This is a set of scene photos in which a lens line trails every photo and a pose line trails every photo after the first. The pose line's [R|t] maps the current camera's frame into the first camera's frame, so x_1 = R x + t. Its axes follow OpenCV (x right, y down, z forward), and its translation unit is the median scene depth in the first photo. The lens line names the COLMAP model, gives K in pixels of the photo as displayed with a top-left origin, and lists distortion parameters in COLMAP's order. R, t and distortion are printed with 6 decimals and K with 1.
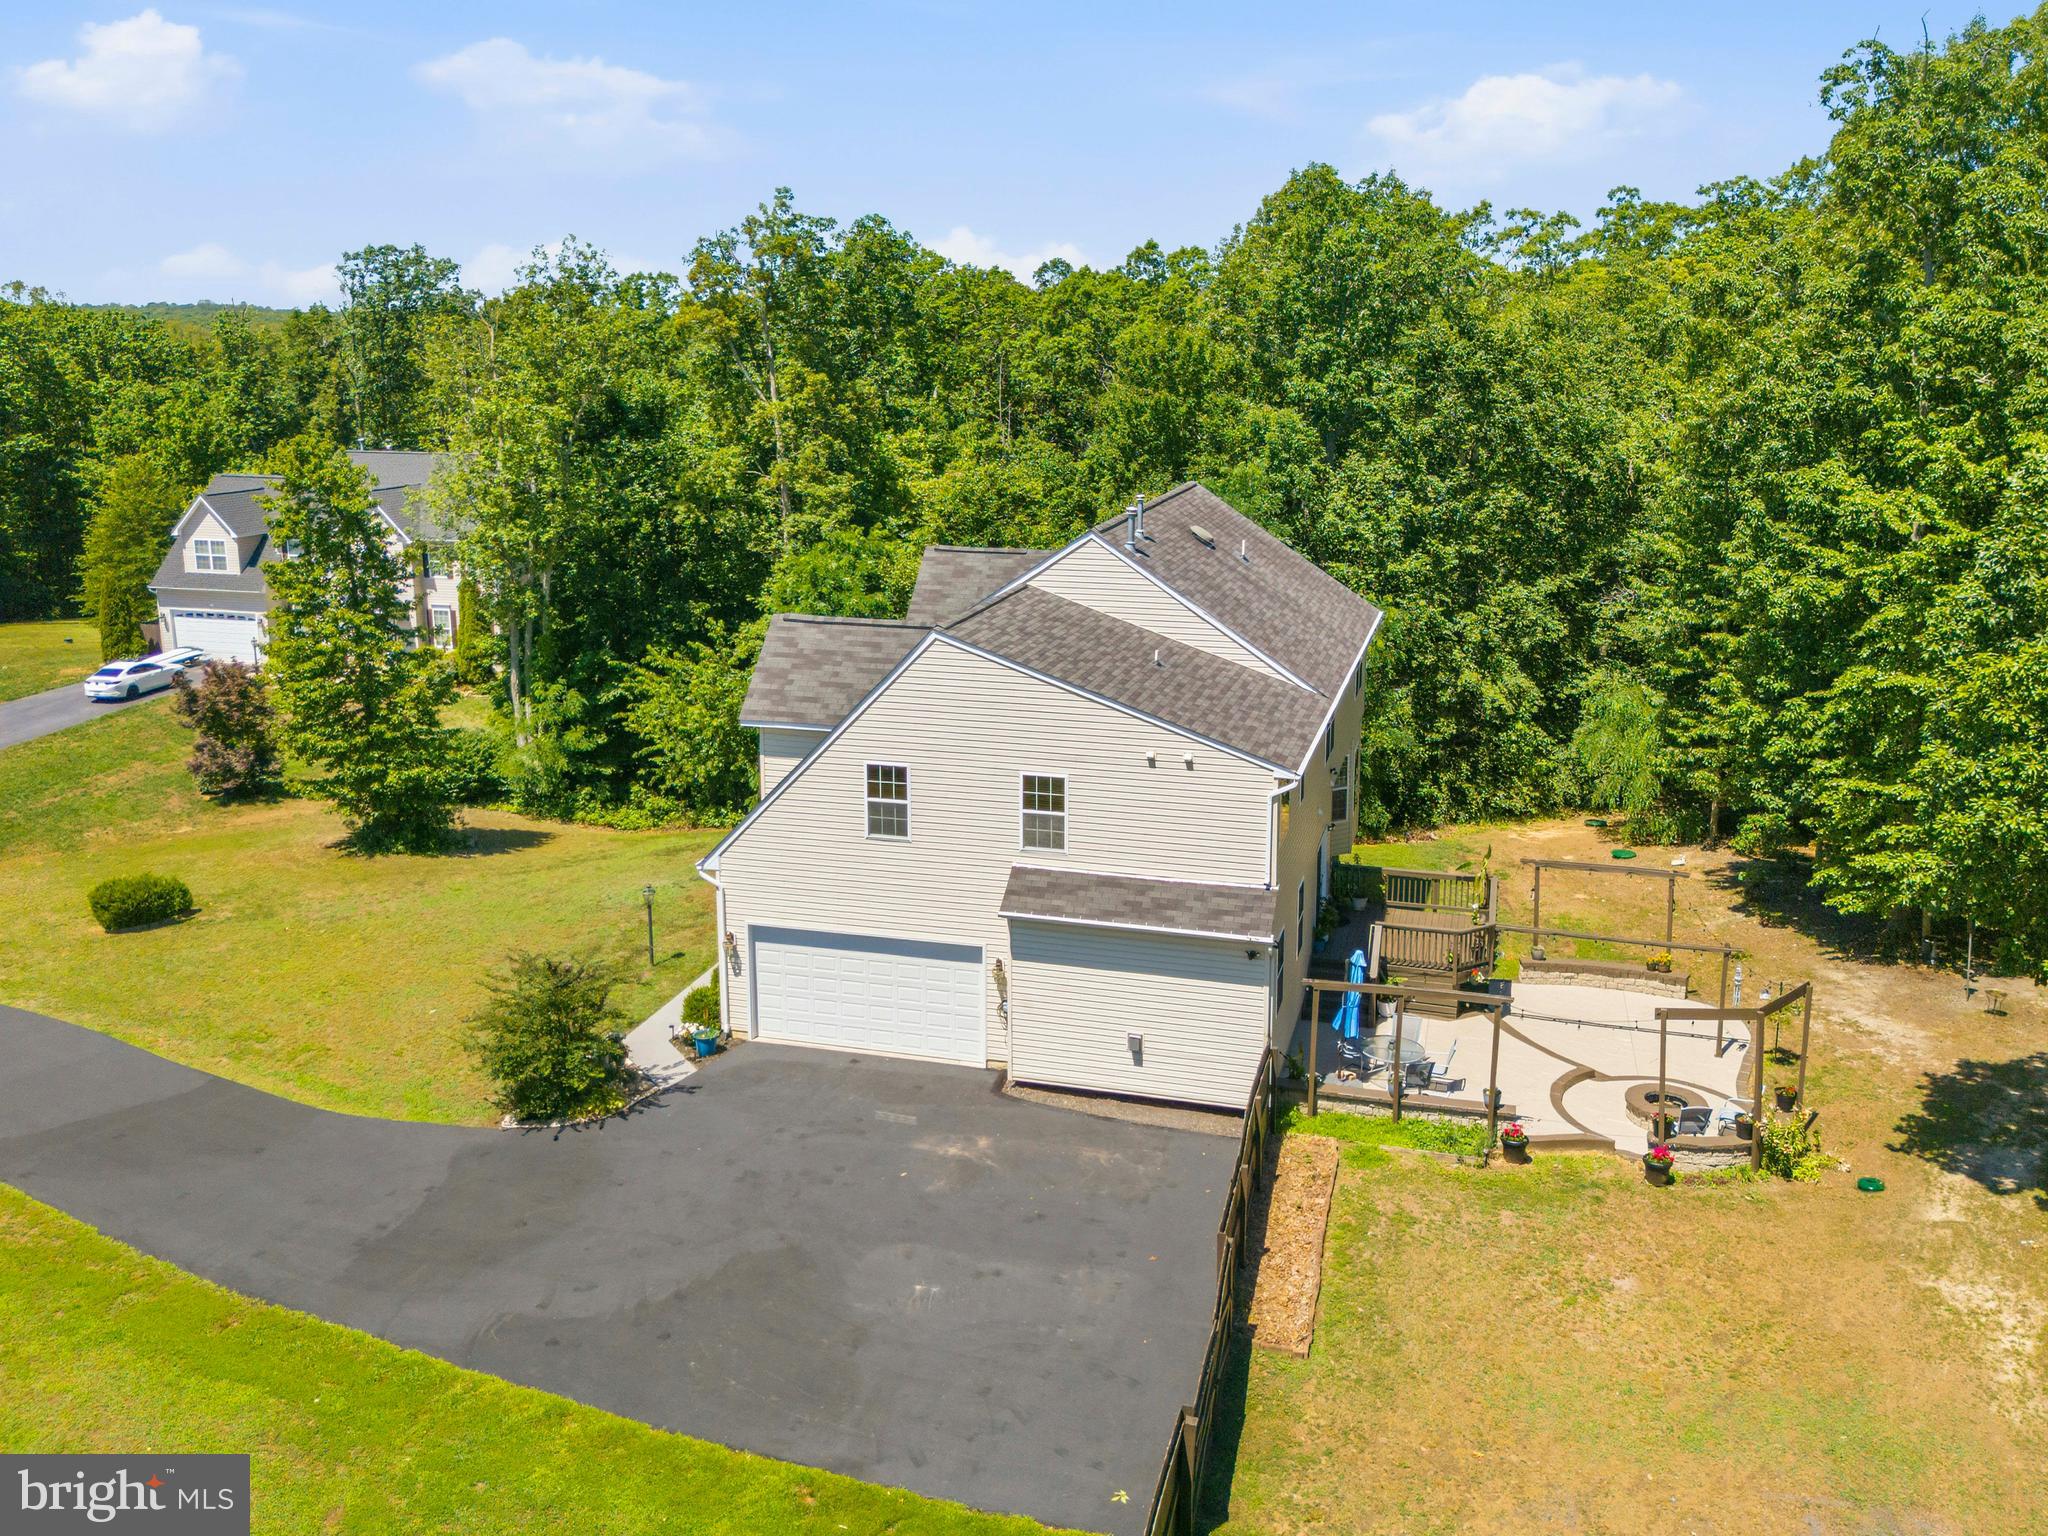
lens RADIAL K [[1545.9, 0, 1024.0], [0, 1545.9, 768.0], [0, 0, 1]] dist [0.038081, -0.006432]
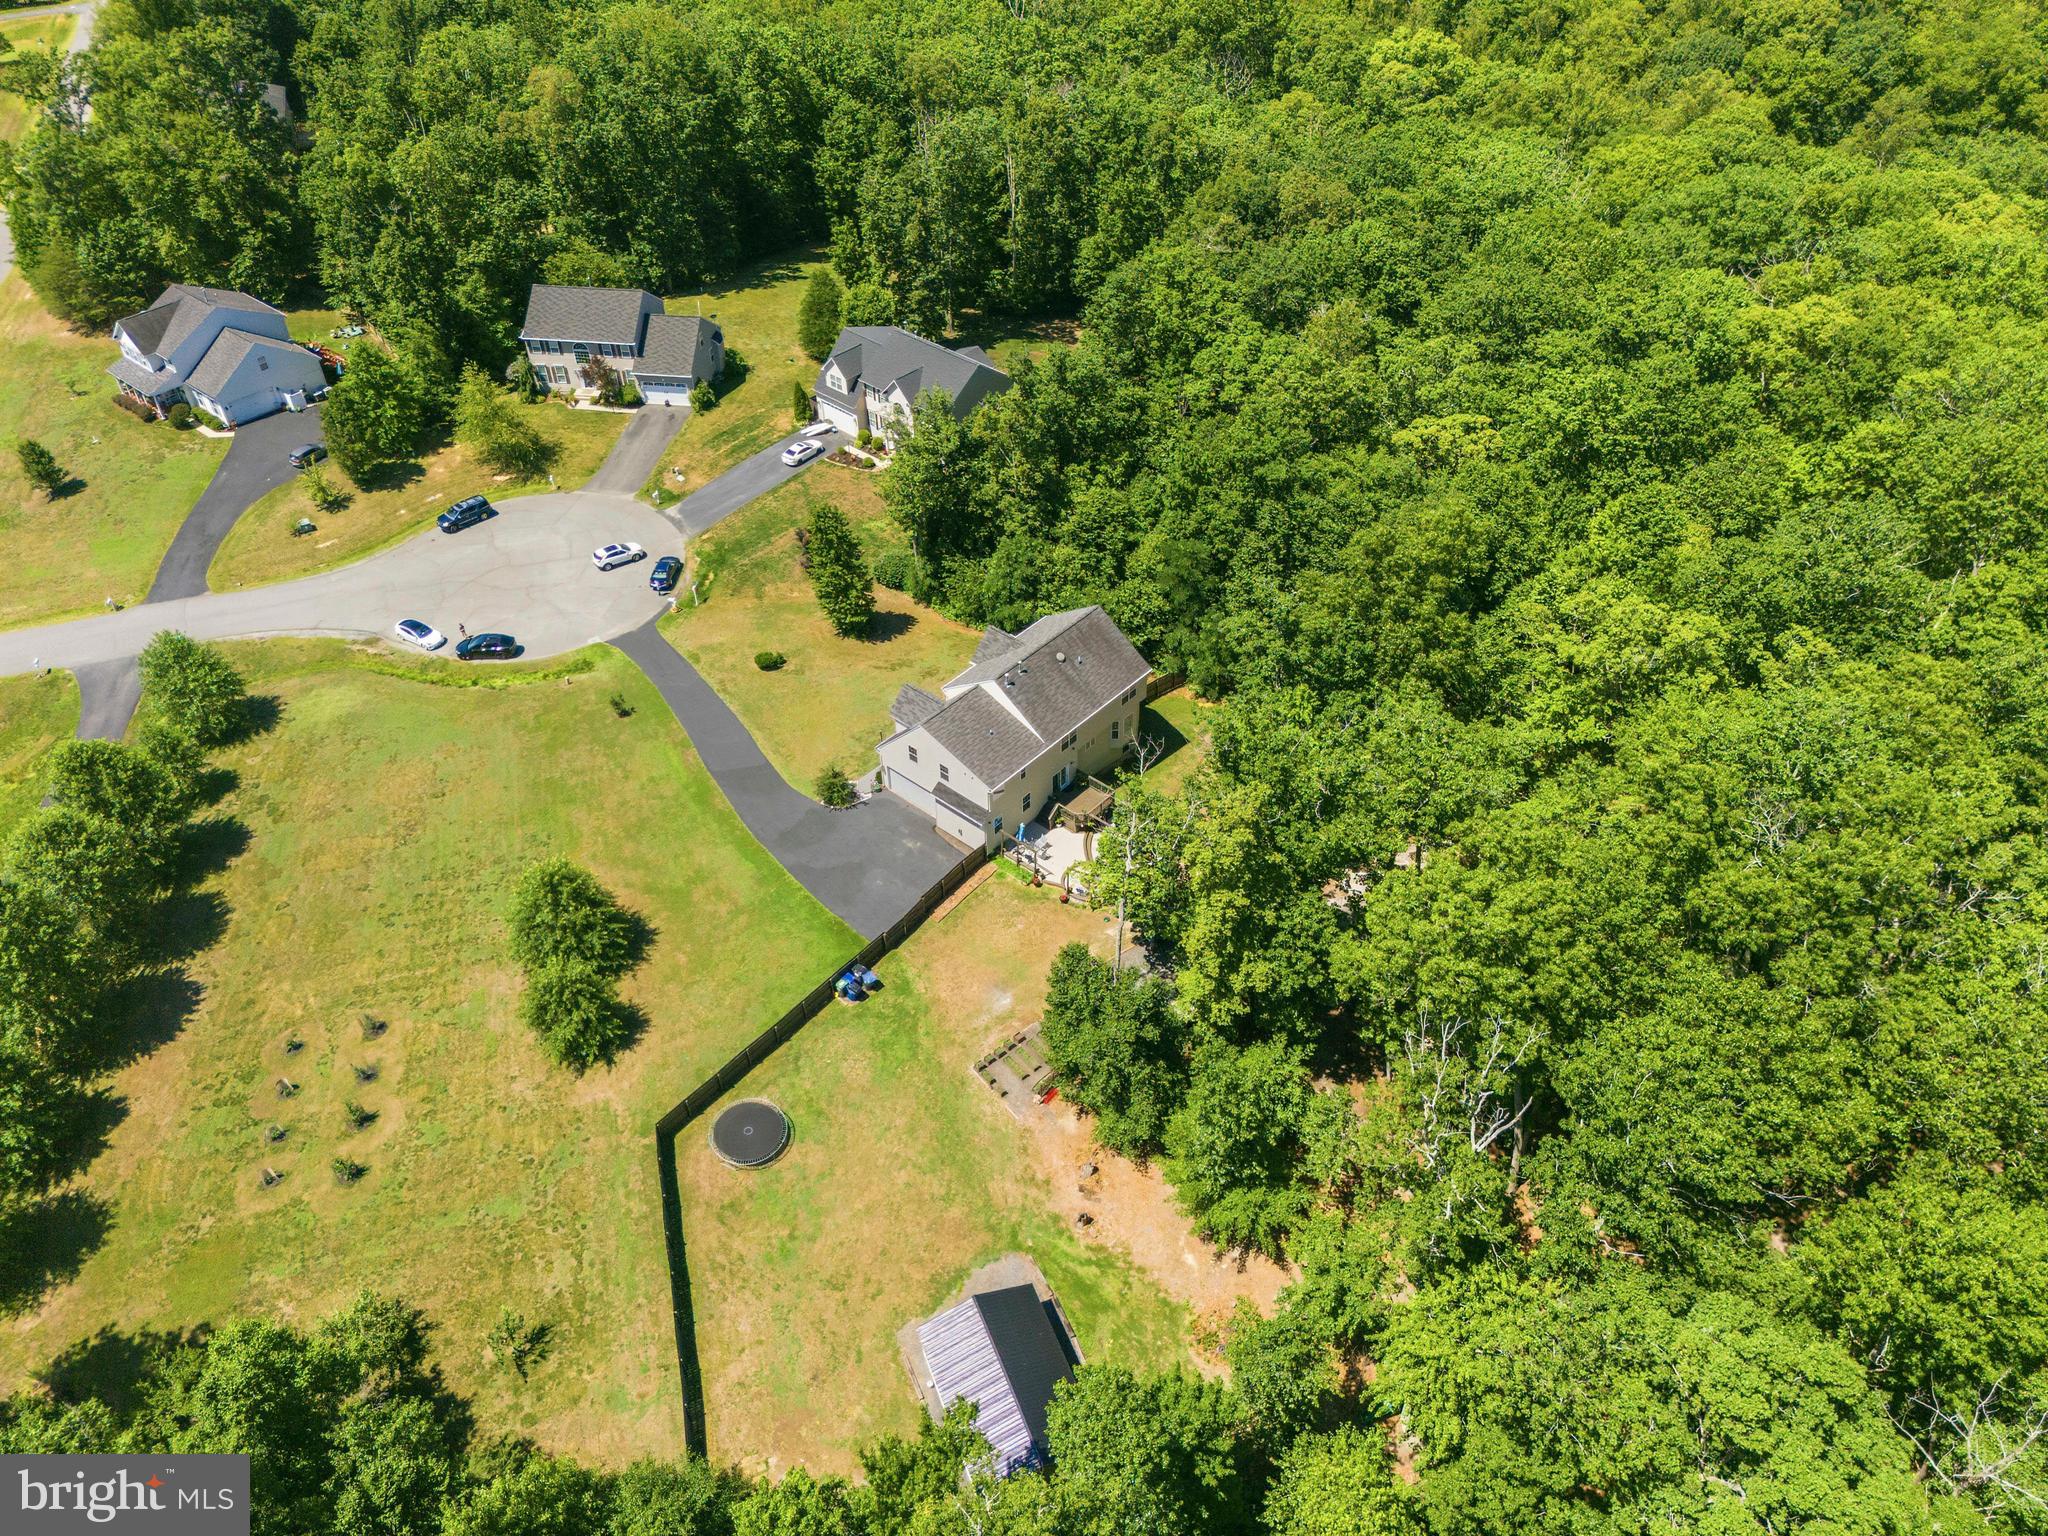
lens RADIAL K [[1545.9, 0, 1024.0], [0, 1545.9, 768.0], [0, 0, 1]] dist [0.038081, -0.006432]
pose [[0.879785, 0.297631, -0.370666, 1.277181], [-0.072655, 0.854769, 0.513899, -1.565505], [0.469786, -0.425190, 0.773637, -1.465715]]
